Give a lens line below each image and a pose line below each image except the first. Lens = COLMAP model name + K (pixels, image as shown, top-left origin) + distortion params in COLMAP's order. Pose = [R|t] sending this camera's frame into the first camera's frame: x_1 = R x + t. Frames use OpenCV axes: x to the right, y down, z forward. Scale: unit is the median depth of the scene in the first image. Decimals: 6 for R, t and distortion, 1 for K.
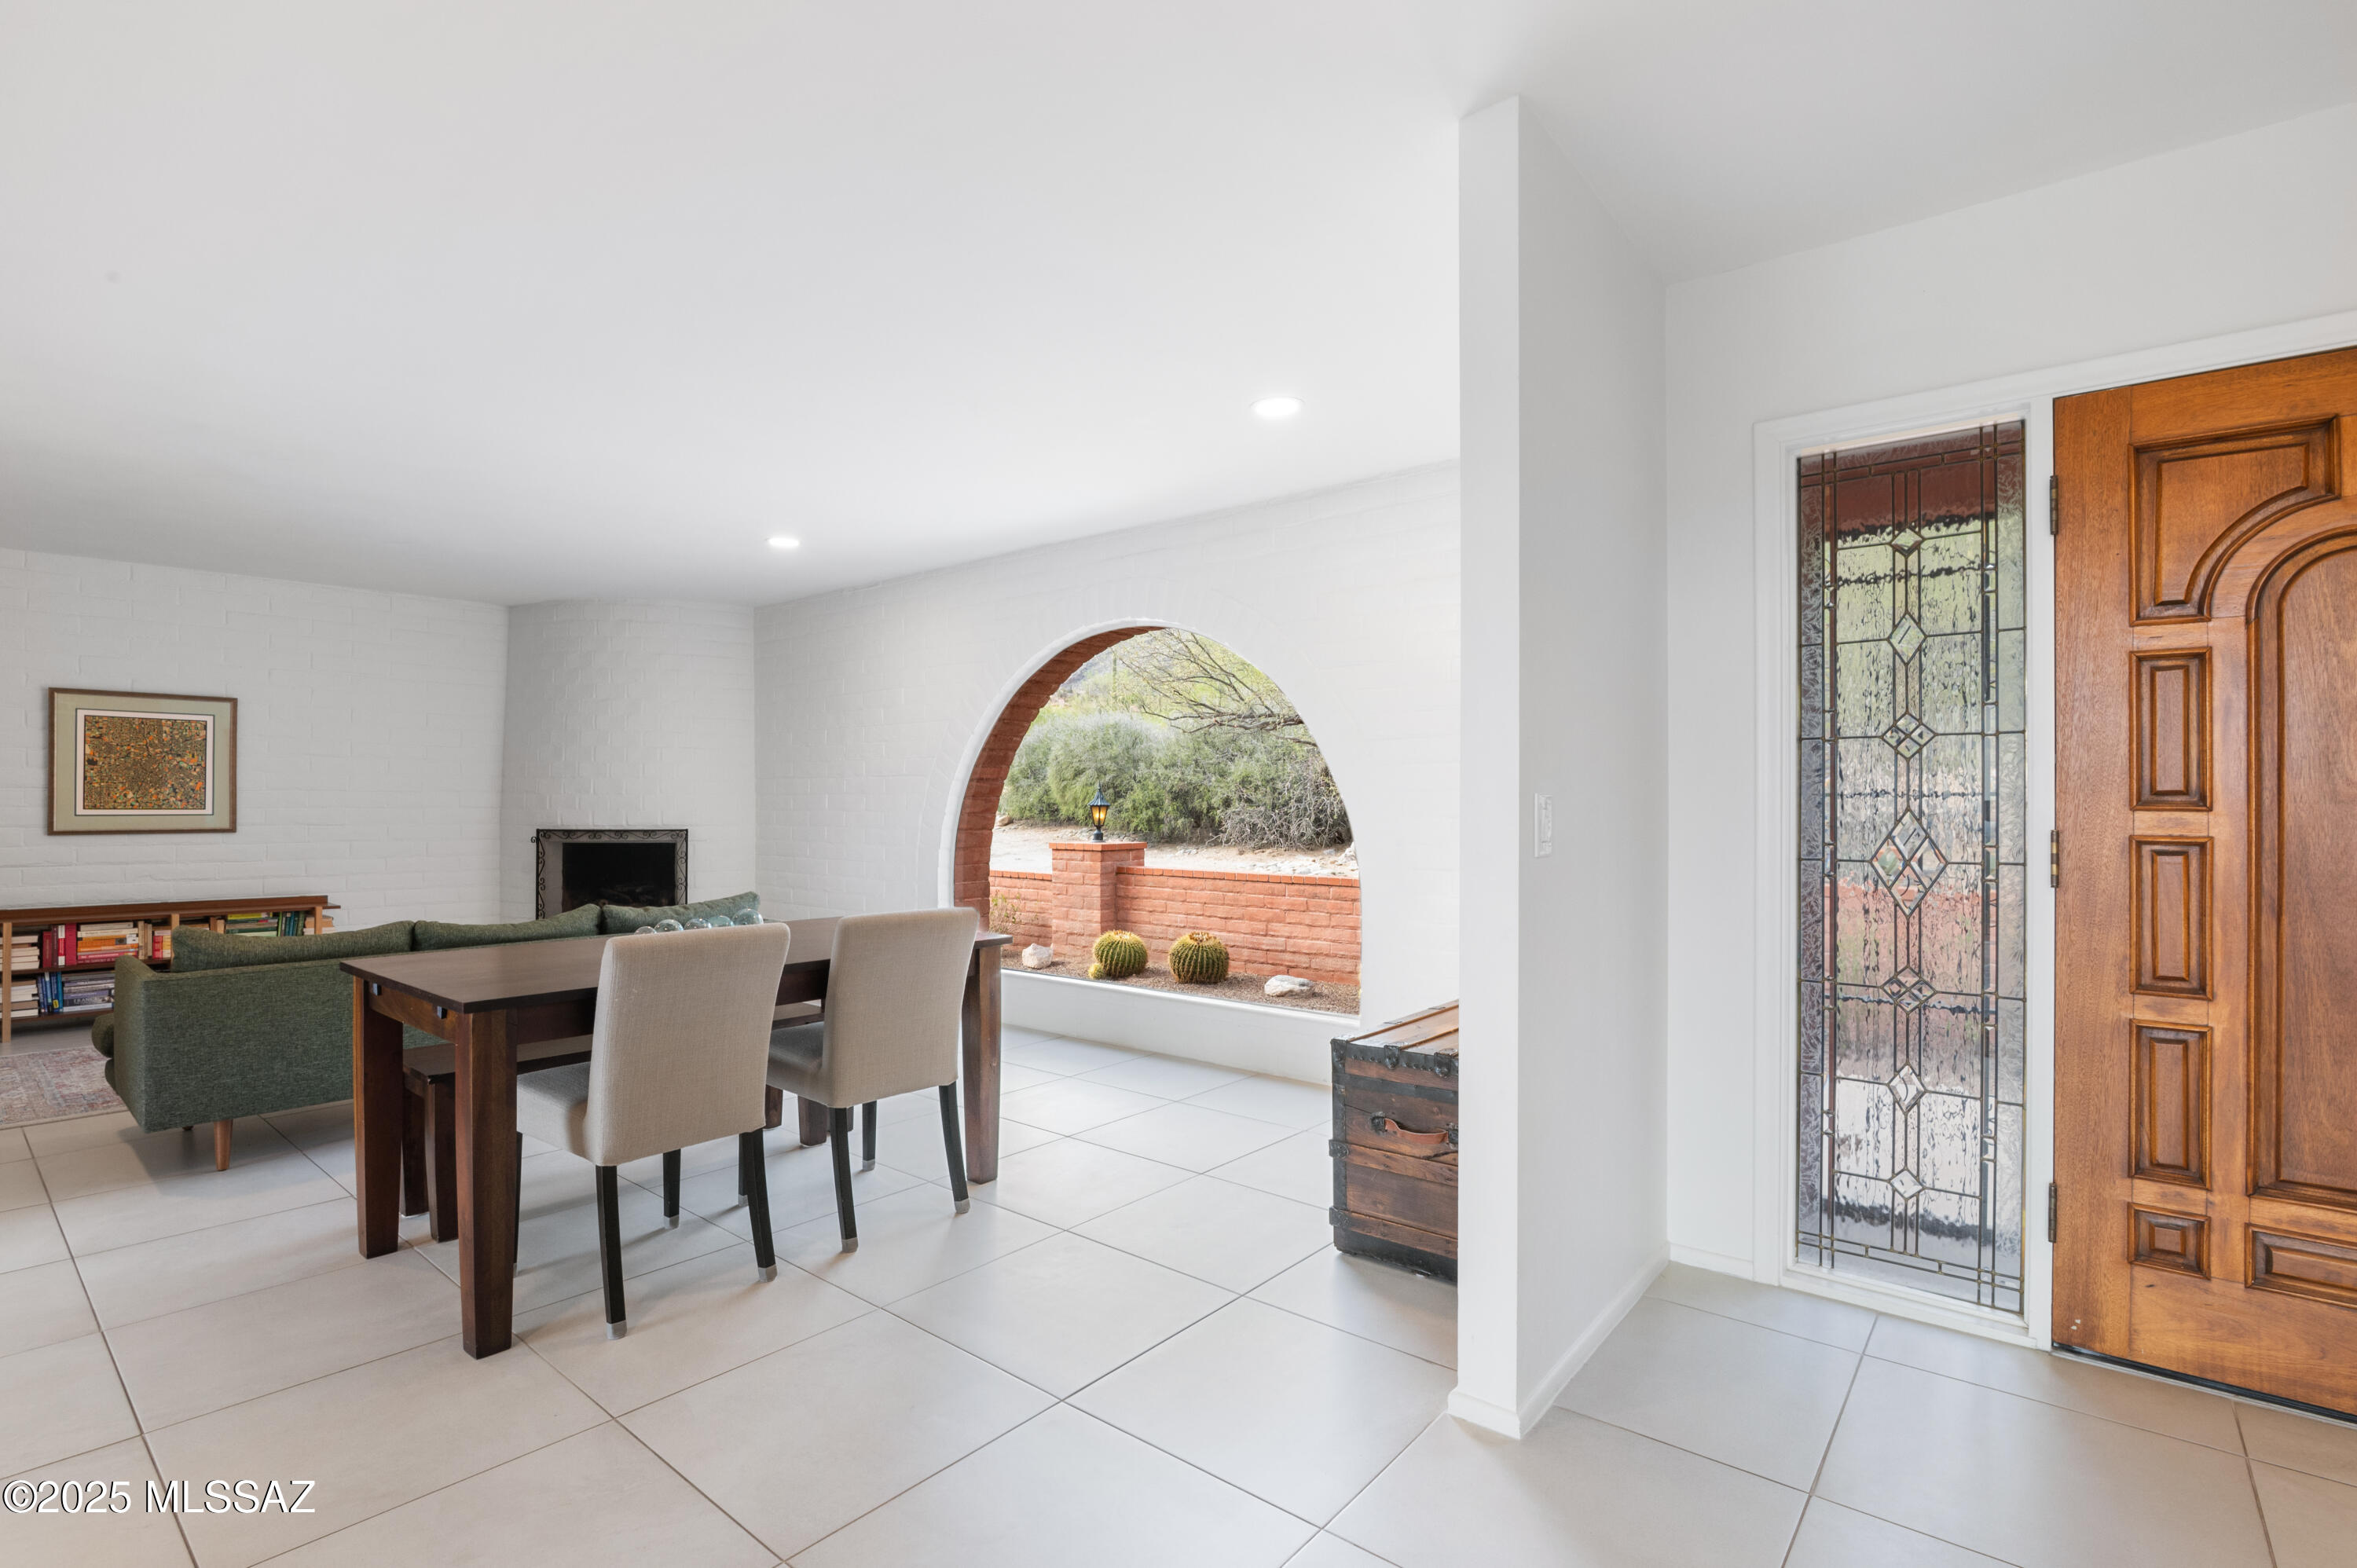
lens RADIAL K [[1109.3, 0, 1160.1], [0, 1109.3, 800.2], [0, 0, 1]] dist [-0.020844, 0.002547]
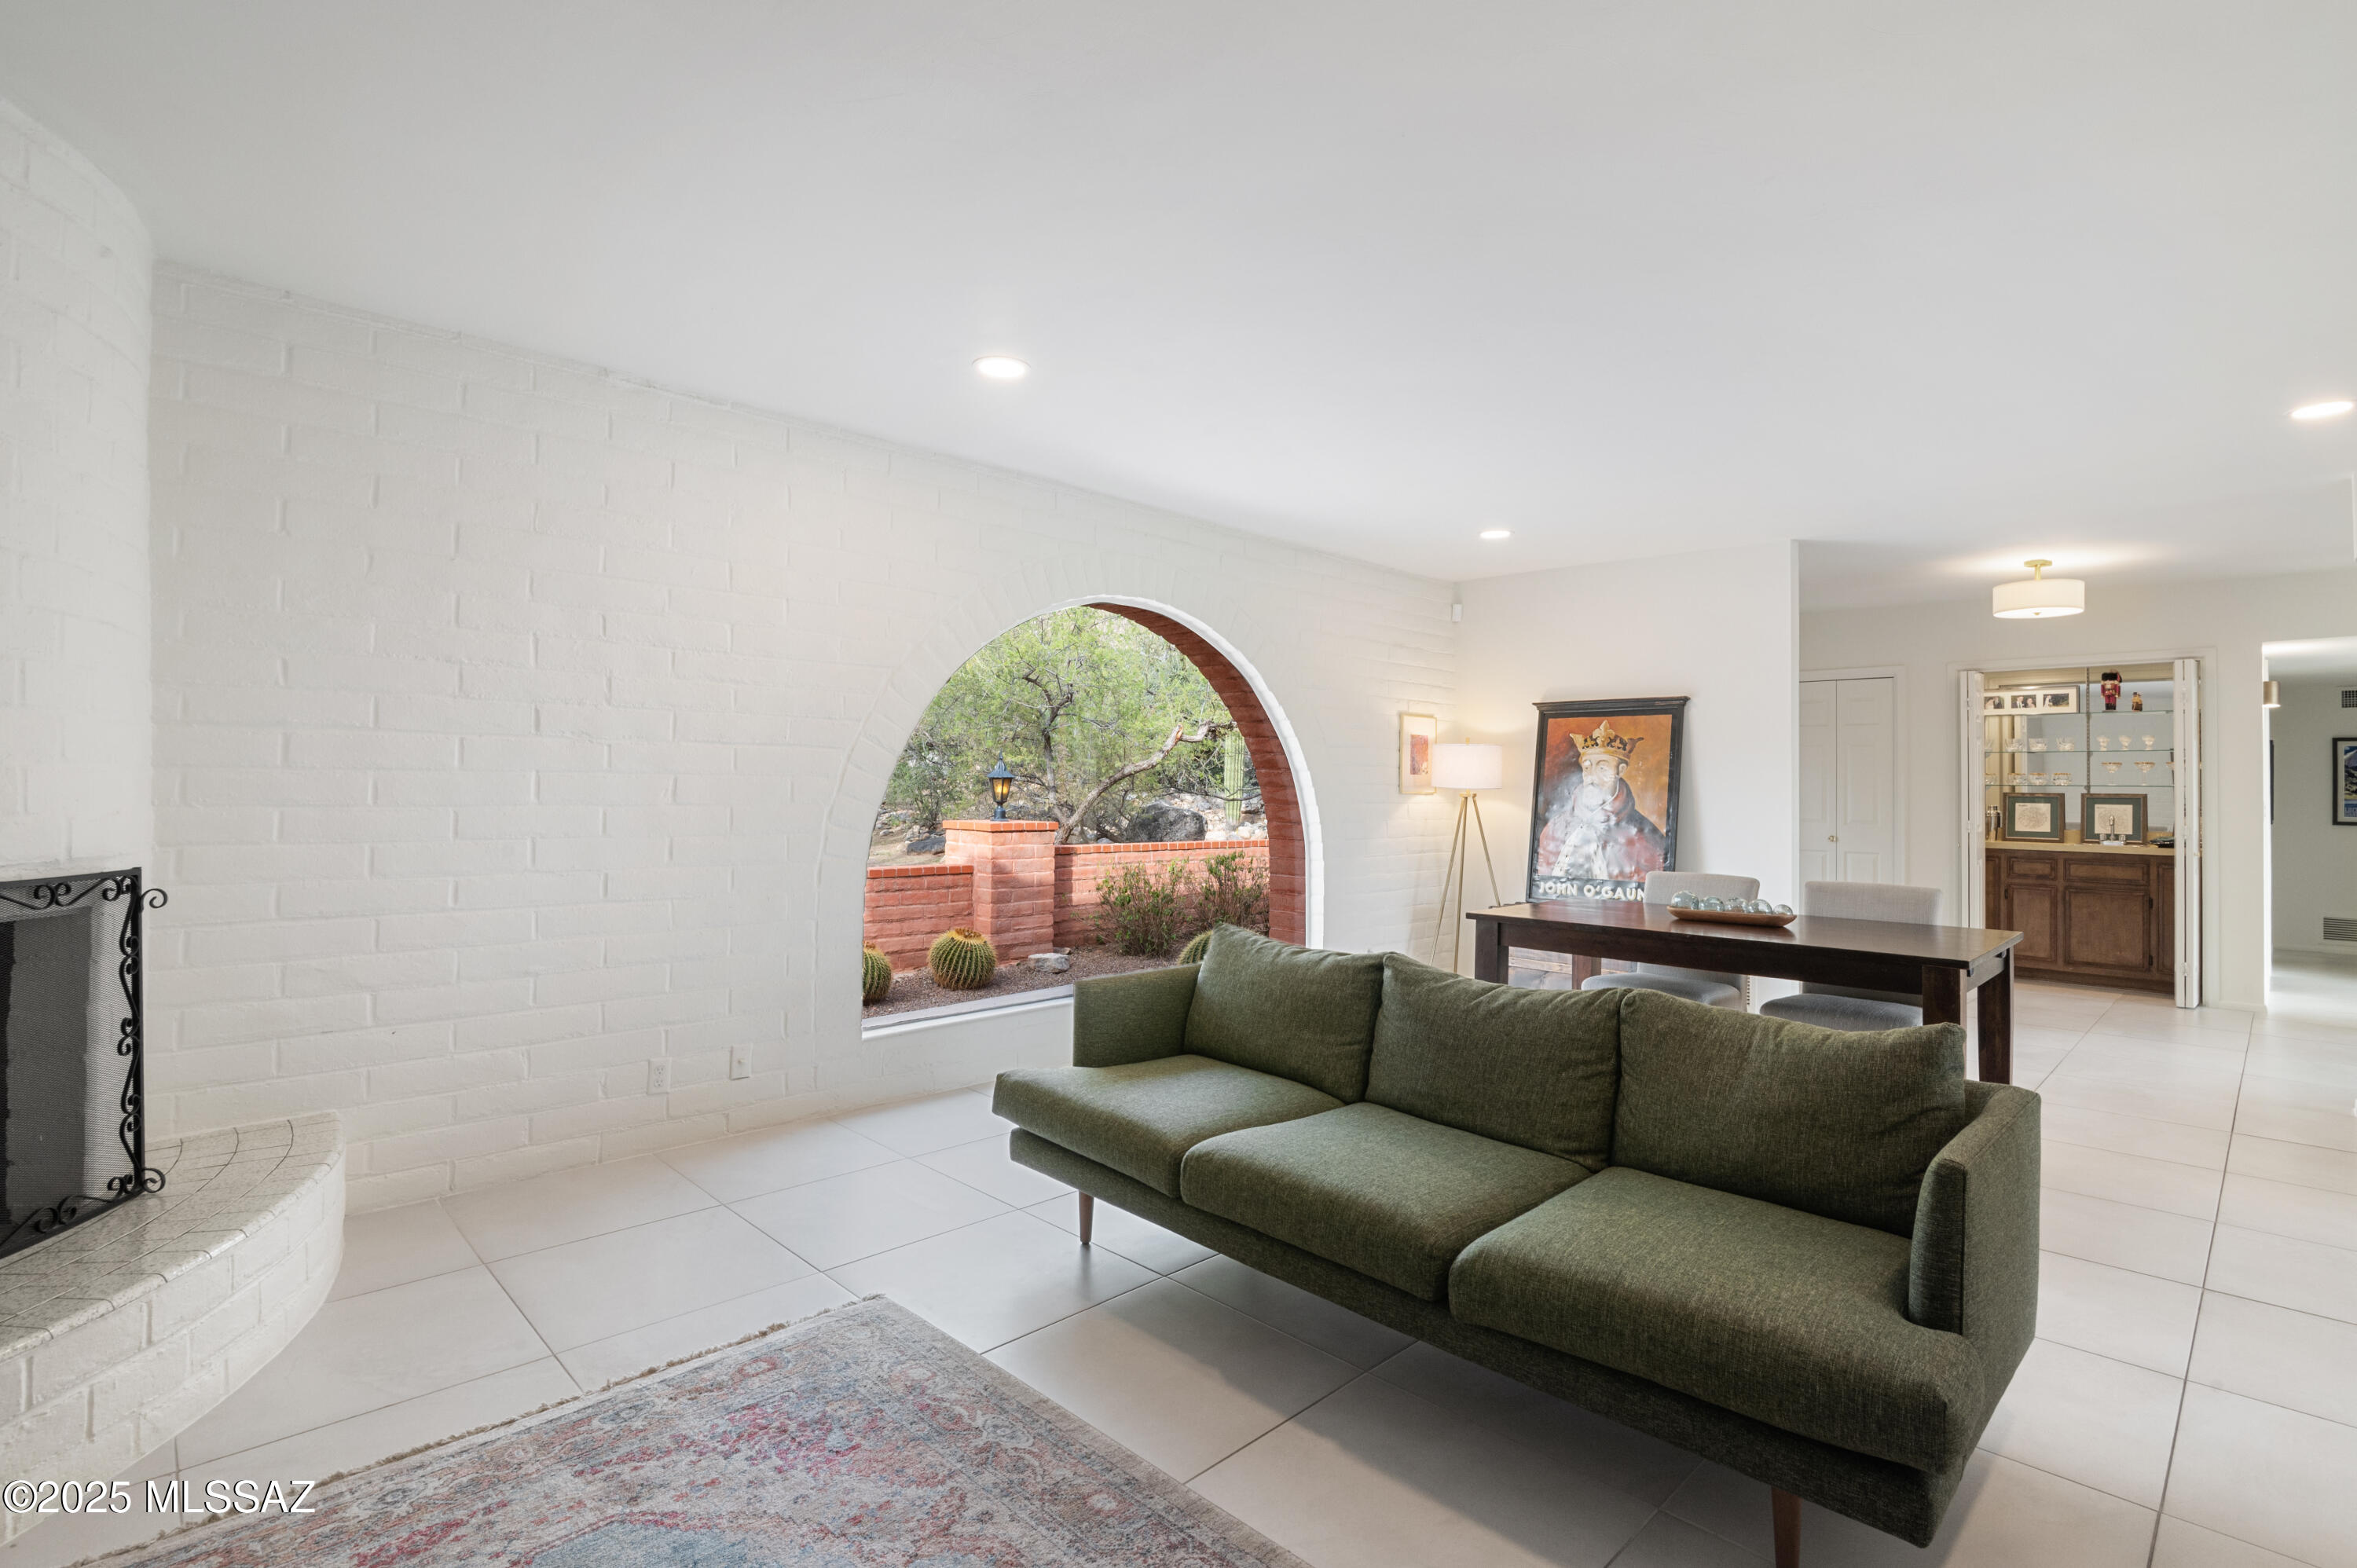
lens RADIAL K [[1109.3, 0, 1160.2], [0, 1109.3, 785.2], [0, 0, 1]] dist [-0.020844, 0.002547]
pose [[0.094822, 0.002365, 0.995491, -1.871603], [-0.011578, 0.999932, -0.001273, -0.006421], [-0.995427, -0.011405, 0.094843, 1.700558]]
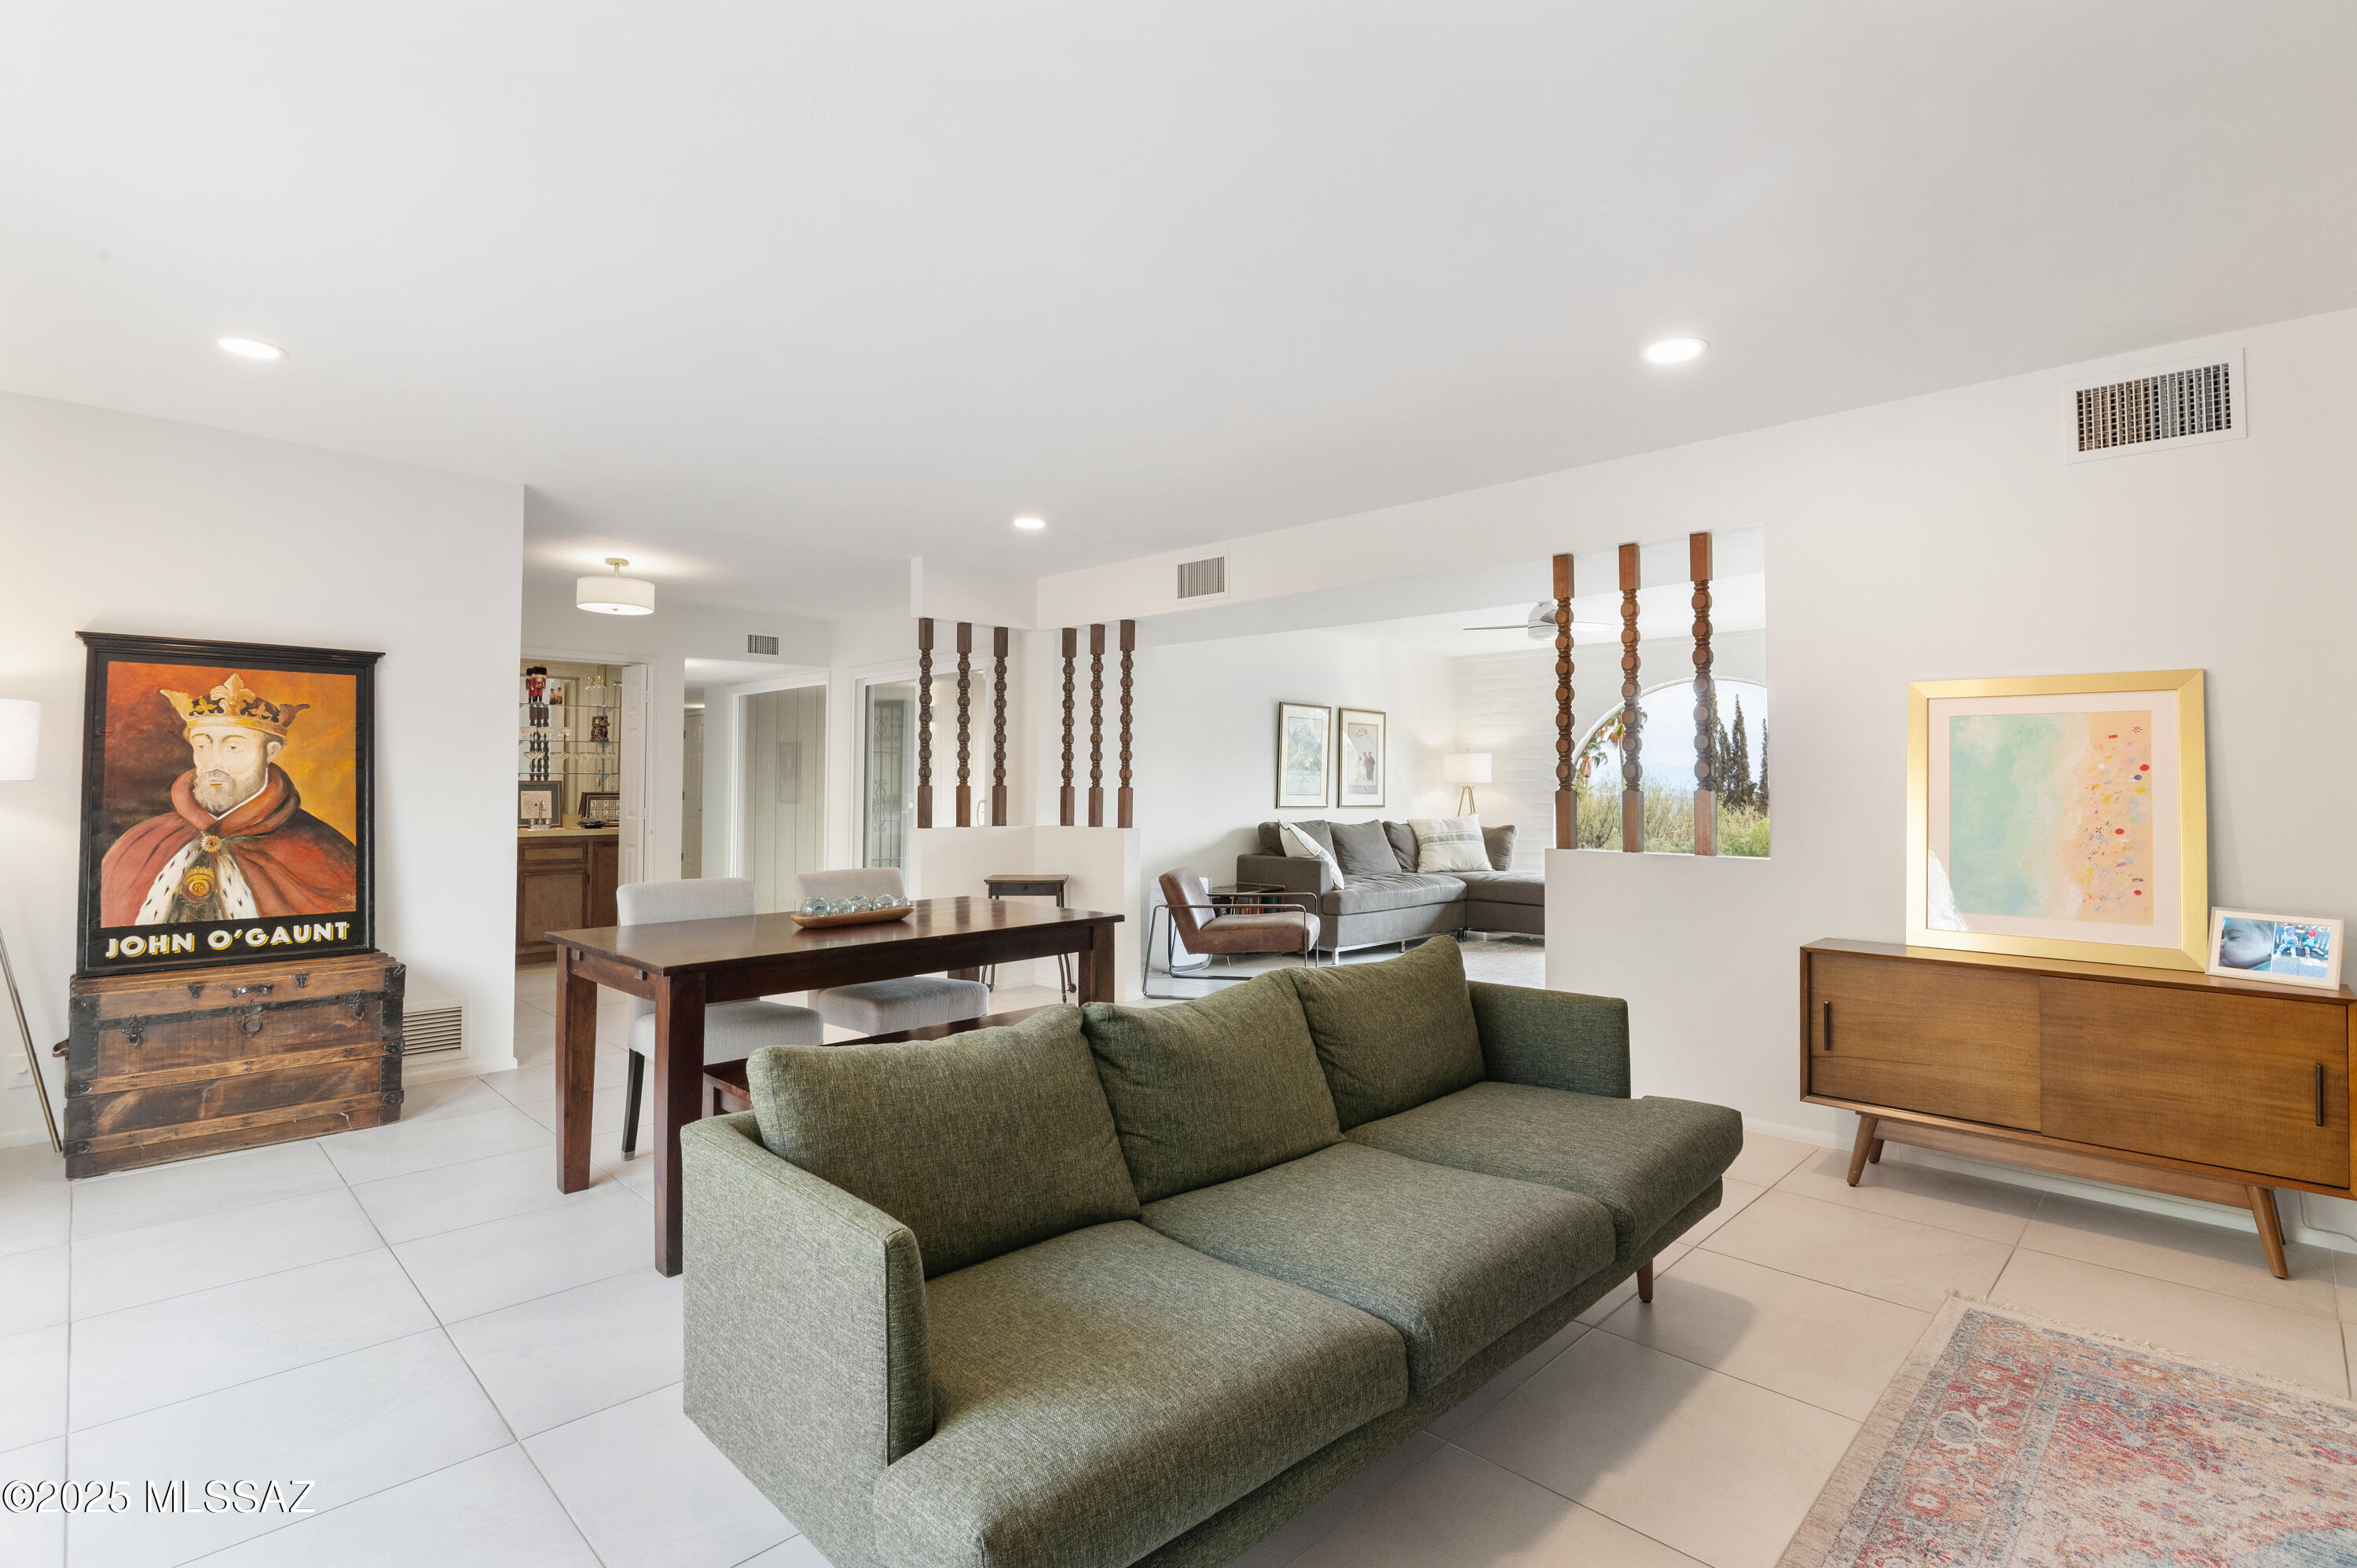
lens RADIAL K [[1109.3, 0, 1206.1], [0, 1109.3, 741.2], [0, 0, 1]] dist [-0.020844, 0.002547]
pose [[-0.998175, 0.001960, 0.060356, -0.937819], [-0.000493, 0.999175, -0.040602, -0.004611], [-0.060386, -0.040558, -0.997351, 2.358410]]
